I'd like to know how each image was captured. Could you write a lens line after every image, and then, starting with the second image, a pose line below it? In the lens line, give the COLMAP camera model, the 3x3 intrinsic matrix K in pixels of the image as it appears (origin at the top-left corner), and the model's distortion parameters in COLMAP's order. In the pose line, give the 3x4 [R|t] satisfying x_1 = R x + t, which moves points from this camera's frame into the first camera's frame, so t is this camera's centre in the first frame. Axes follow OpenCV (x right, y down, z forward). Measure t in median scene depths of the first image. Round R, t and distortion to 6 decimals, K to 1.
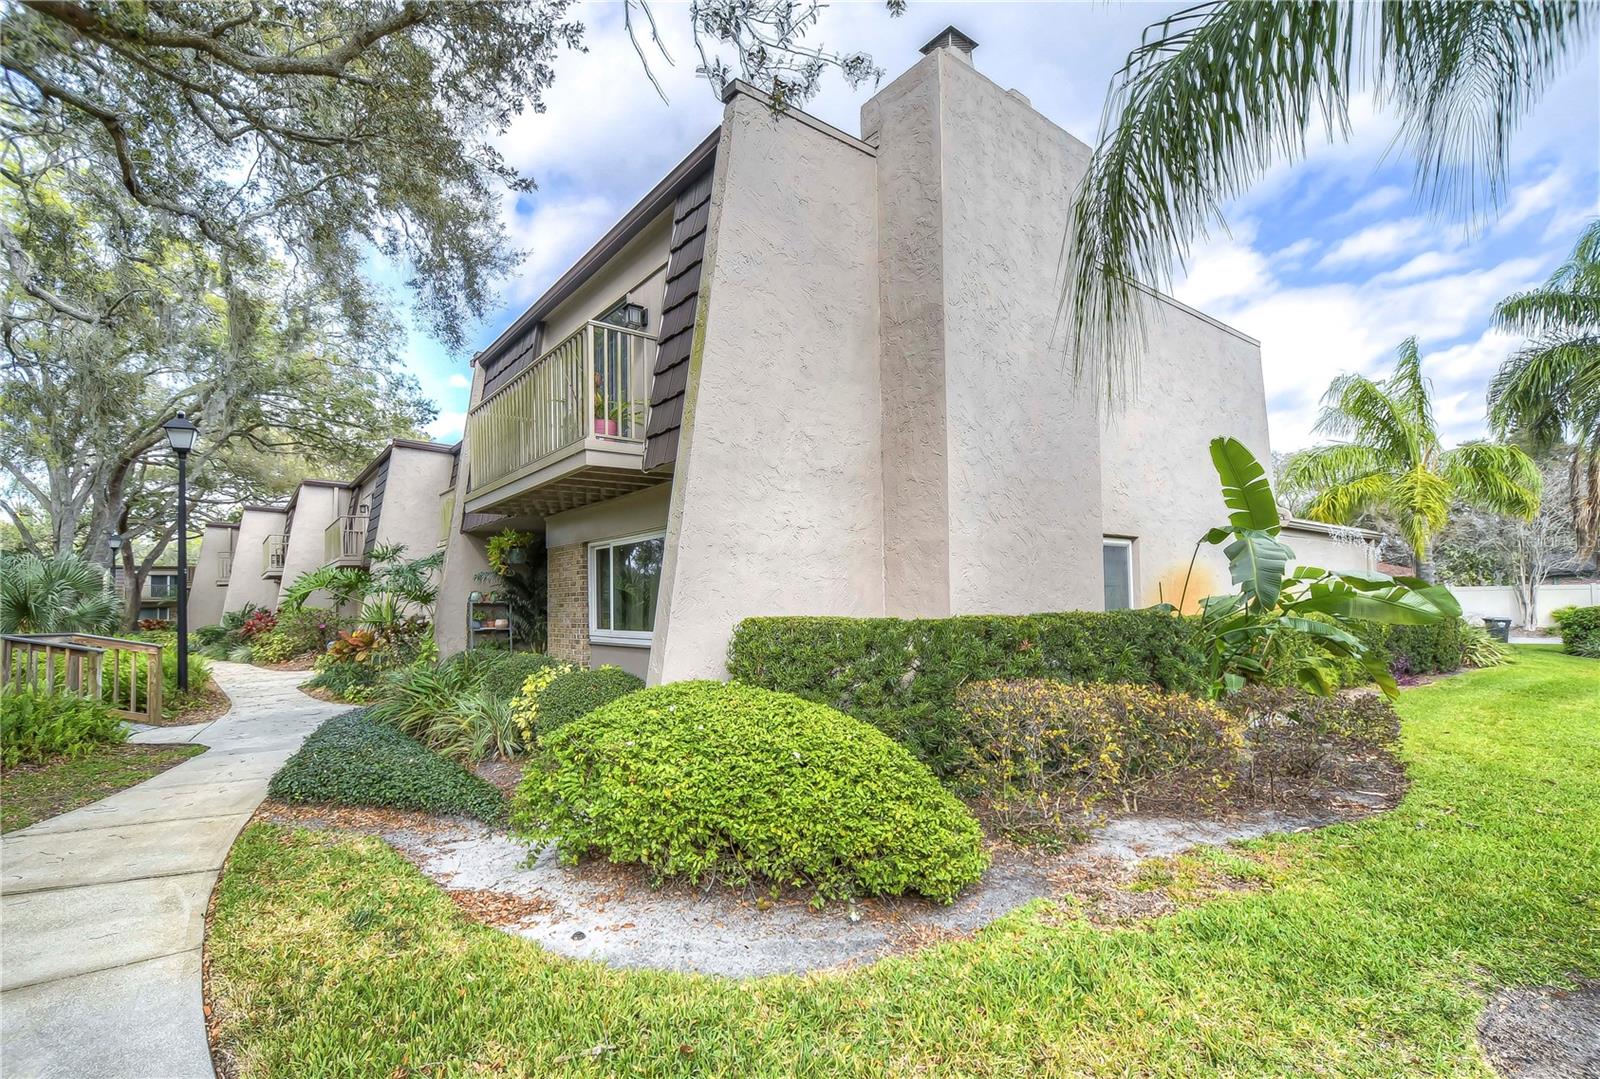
lens RADIAL K [[743.5, 0, 796.7], [0, 743.5, 576.8], [0, 0, 1]] dist [0.000756, -0.006291]
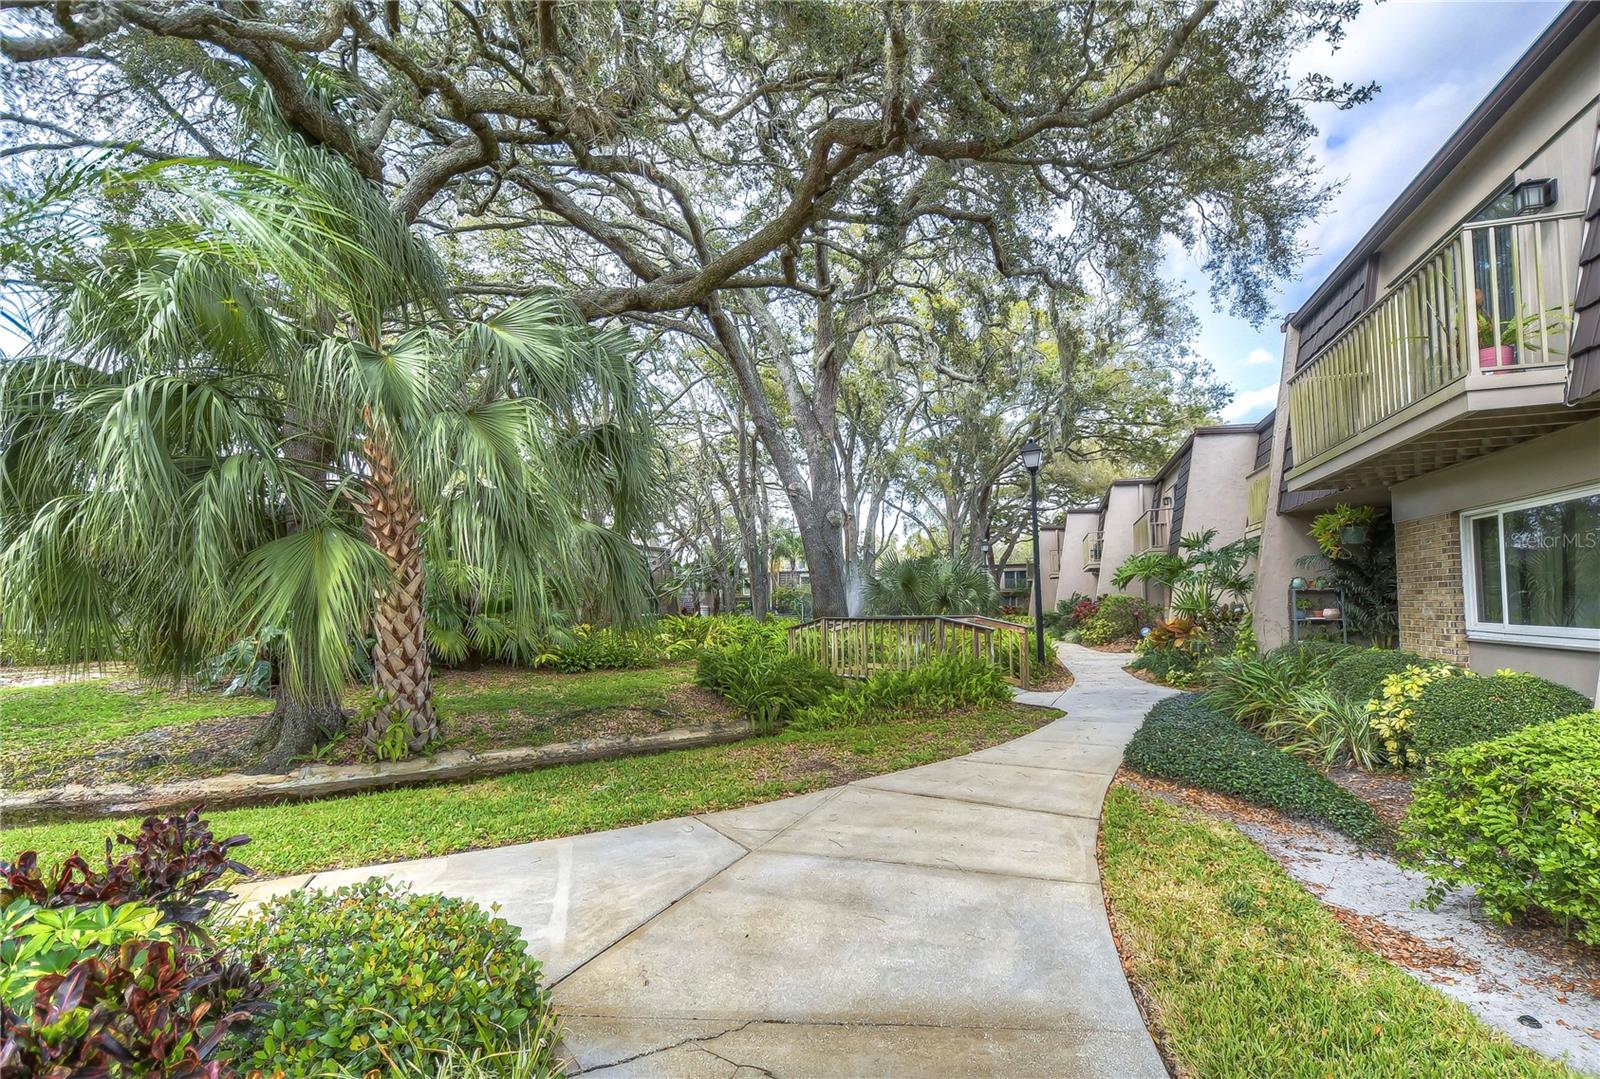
lens RADIAL K [[741.1, 0, 806.3], [0, 741.1, 583.2], [0, 0, 1]] dist [0.001863, -0.007014]
pose [[0.559807, -0.017088, -0.828447, -0.025528], [0.037017, 0.999305, 0.004401, 0.000265], [0.827796, -0.033130, 0.560050, -0.008969]]
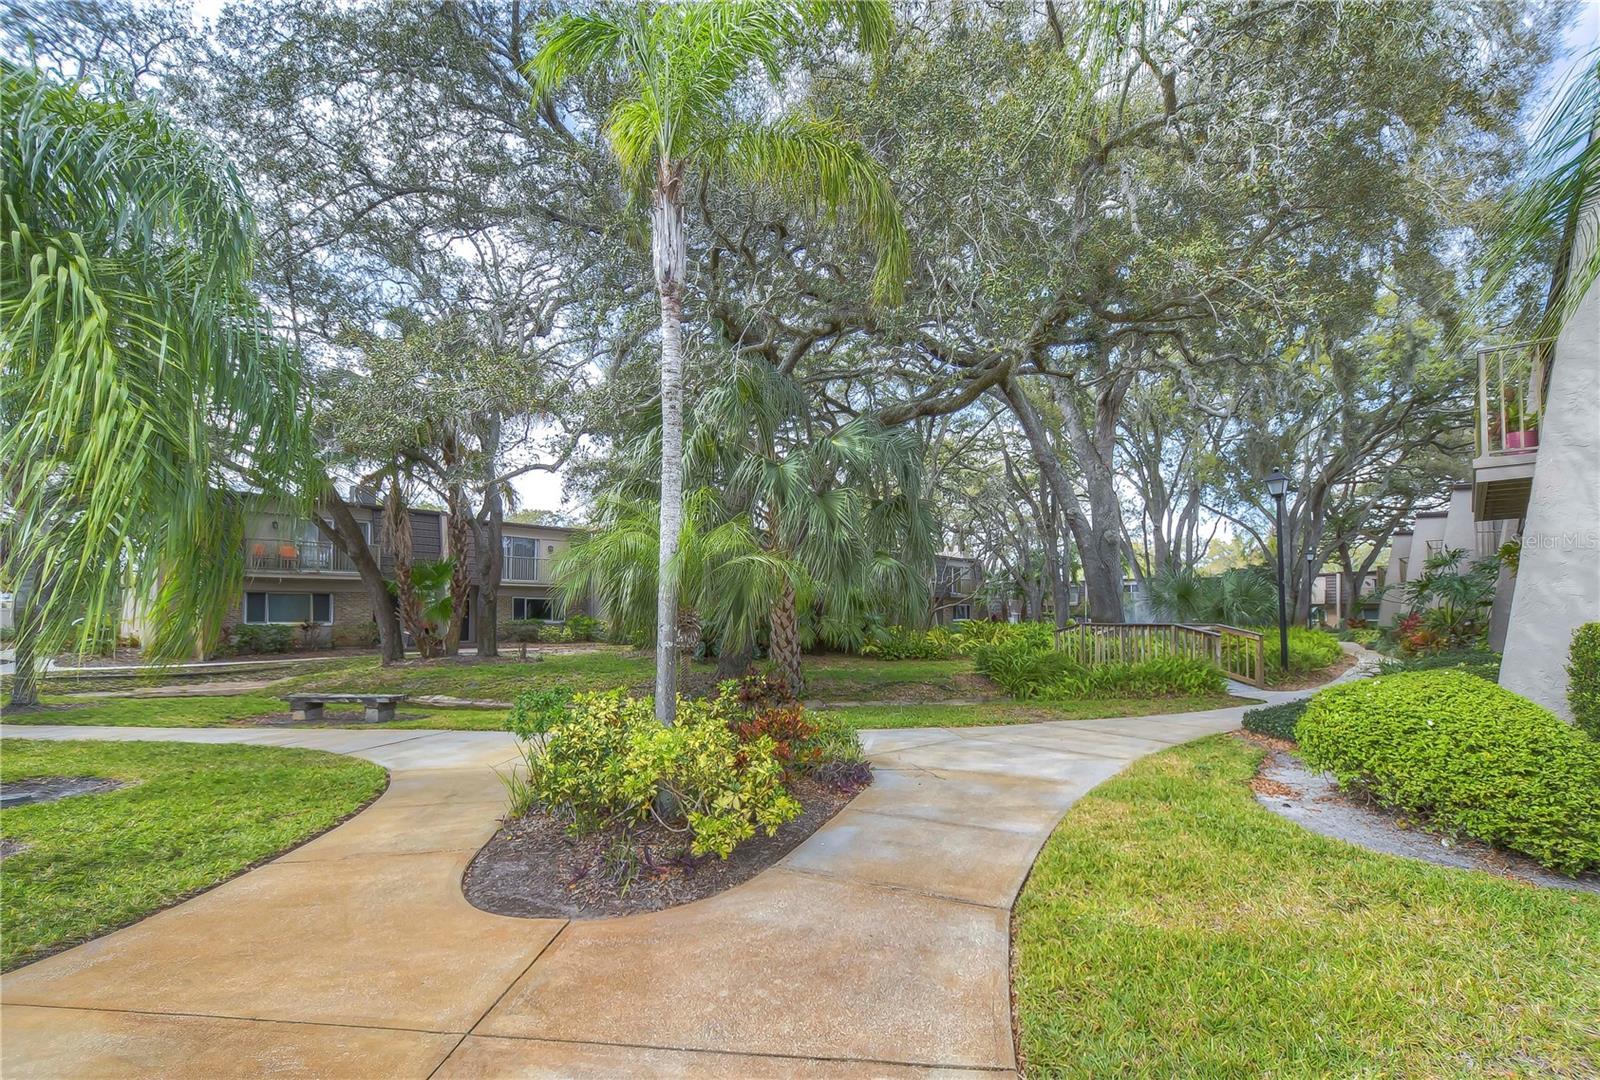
lens RADIAL K [[741.1, 0, 806.3], [0, 741.1, 583.7], [0, 0, 1]] dist [0.001863, -0.007014]
pose [[0.166266, -0.023652, -0.985797, 0.398360], [0.031561, 0.999328, -0.018653, -0.006740], [0.985576, -0.028011, 0.166900, -0.110963]]
